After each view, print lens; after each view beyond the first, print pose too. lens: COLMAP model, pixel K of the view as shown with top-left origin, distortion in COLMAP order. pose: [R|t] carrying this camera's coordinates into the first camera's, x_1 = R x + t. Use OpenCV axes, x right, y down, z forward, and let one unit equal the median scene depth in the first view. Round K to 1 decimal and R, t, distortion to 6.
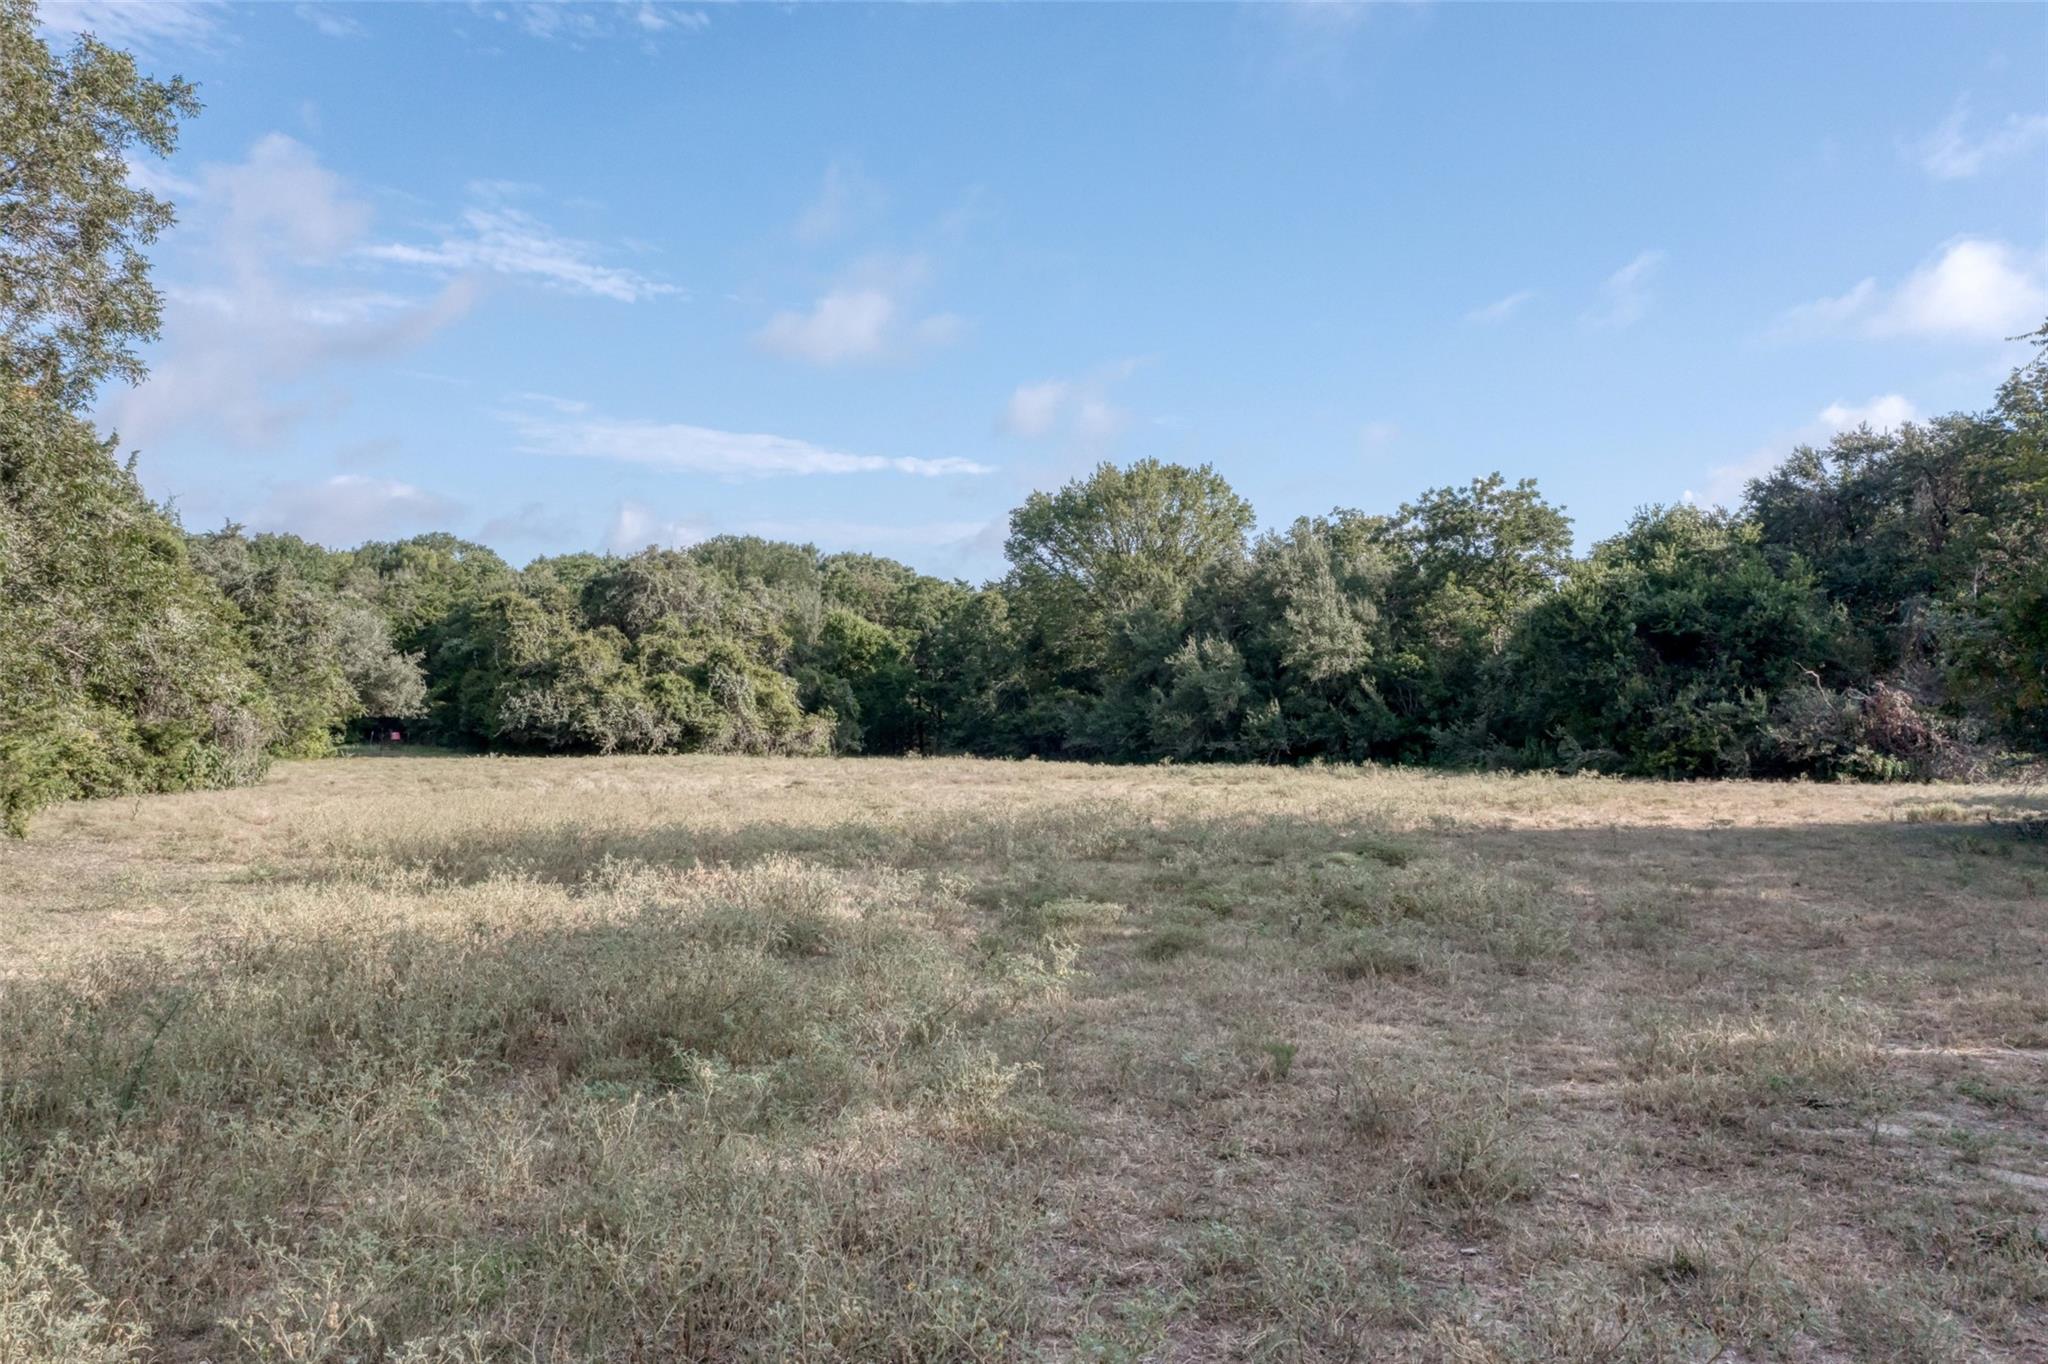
lens RADIAL K [[1615.3, 0, 1020.4], [0, 1615.3, 680.0], [0, 0, 1]] dist [-0.022568, 0.003179]
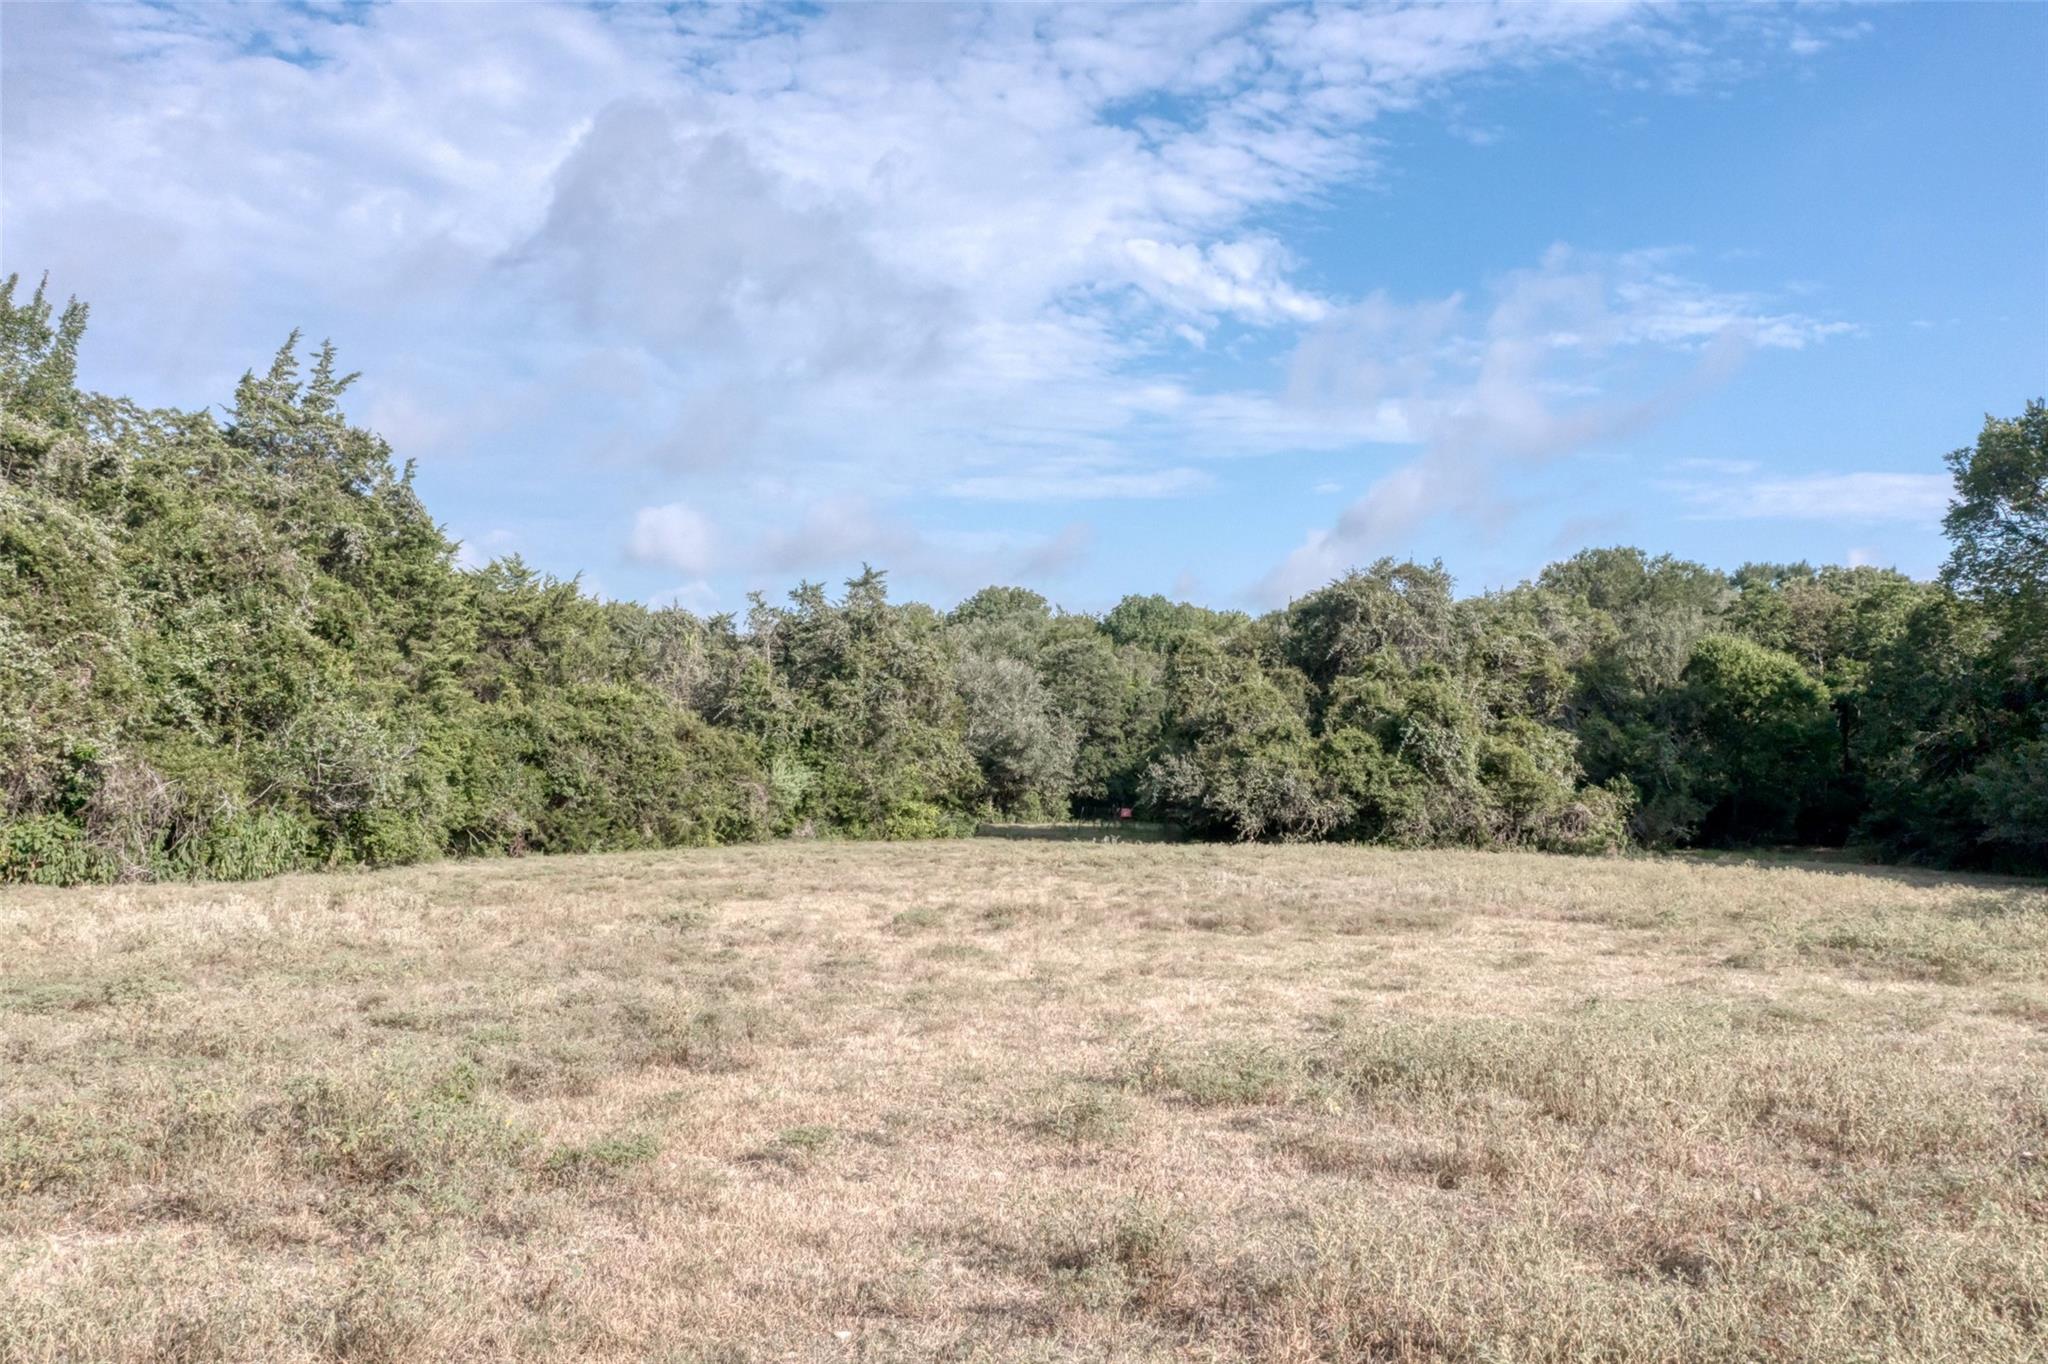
lens RADIAL K [[1615.3, 0, 1020.4], [0, 1615.3, 680.0], [0, 0, 1]] dist [-0.022568, 0.003179]
pose [[0.764771, -0.042665, -0.642888, 0.120528], [0.011673, 0.998559, -0.052382, 0.009415], [0.644196, 0.032556, 0.764167, 0.331534]]
